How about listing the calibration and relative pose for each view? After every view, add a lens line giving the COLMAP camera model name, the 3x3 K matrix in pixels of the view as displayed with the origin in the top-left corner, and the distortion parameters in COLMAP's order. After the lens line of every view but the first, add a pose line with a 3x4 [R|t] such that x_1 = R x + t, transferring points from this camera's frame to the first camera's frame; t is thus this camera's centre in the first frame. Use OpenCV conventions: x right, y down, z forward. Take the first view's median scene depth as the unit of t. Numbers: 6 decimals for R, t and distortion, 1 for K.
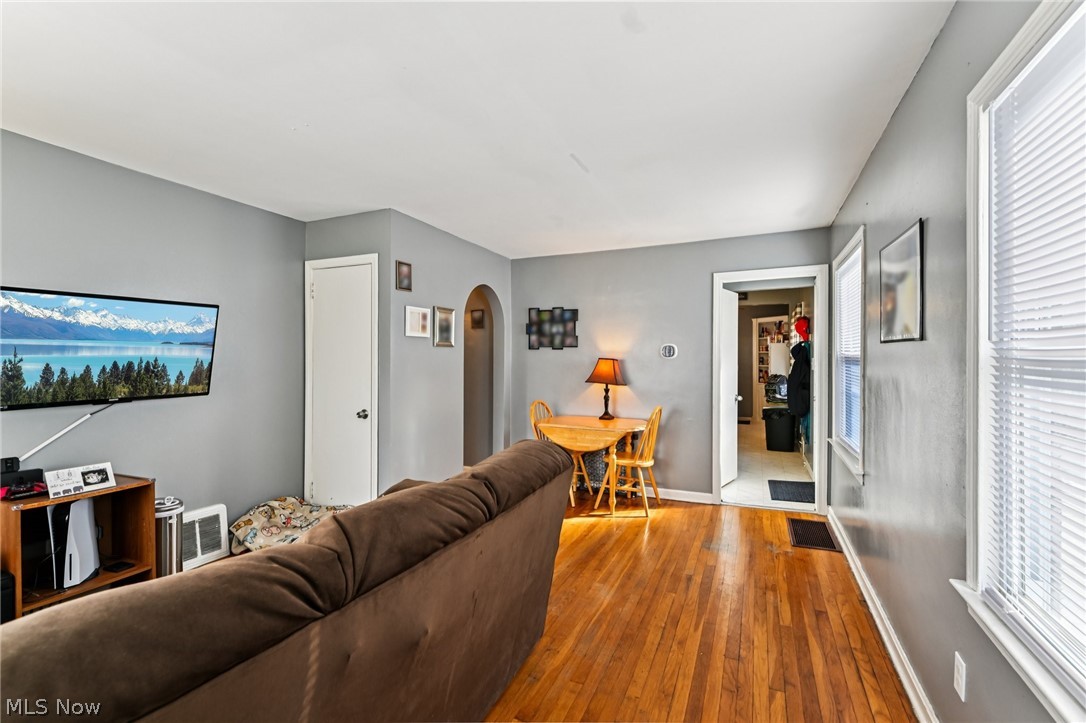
lens RADIAL K [[473.9, 0, 534.2], [0, 473.9, 359.7], [0, 0, 1]] dist [0.002447, -0.001838]
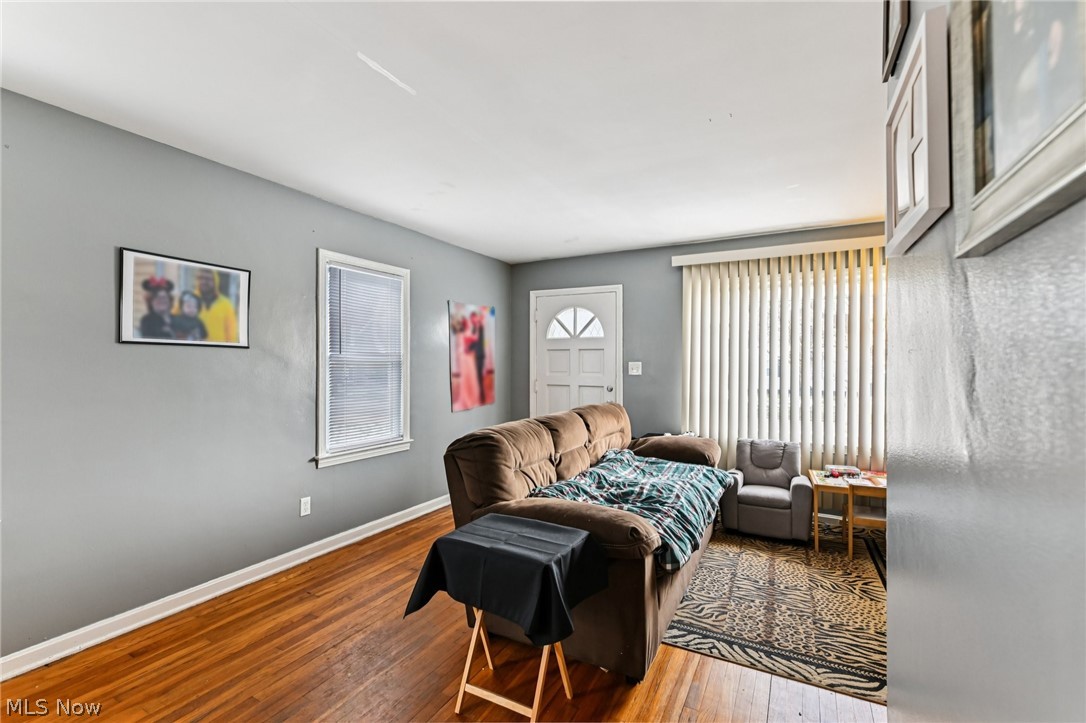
lens RADIAL K [[473.9, 0, 543.2], [0, 473.9, 361.4], [0, 0, 1]] dist [0.002447, -0.001838]
pose [[-0.998501, -0.000252, 0.054735, -0.199672], [-0.000089, 0.999996, 0.002981, 0.007644], [-0.054735, 0.002971, -0.998496, 2.087762]]
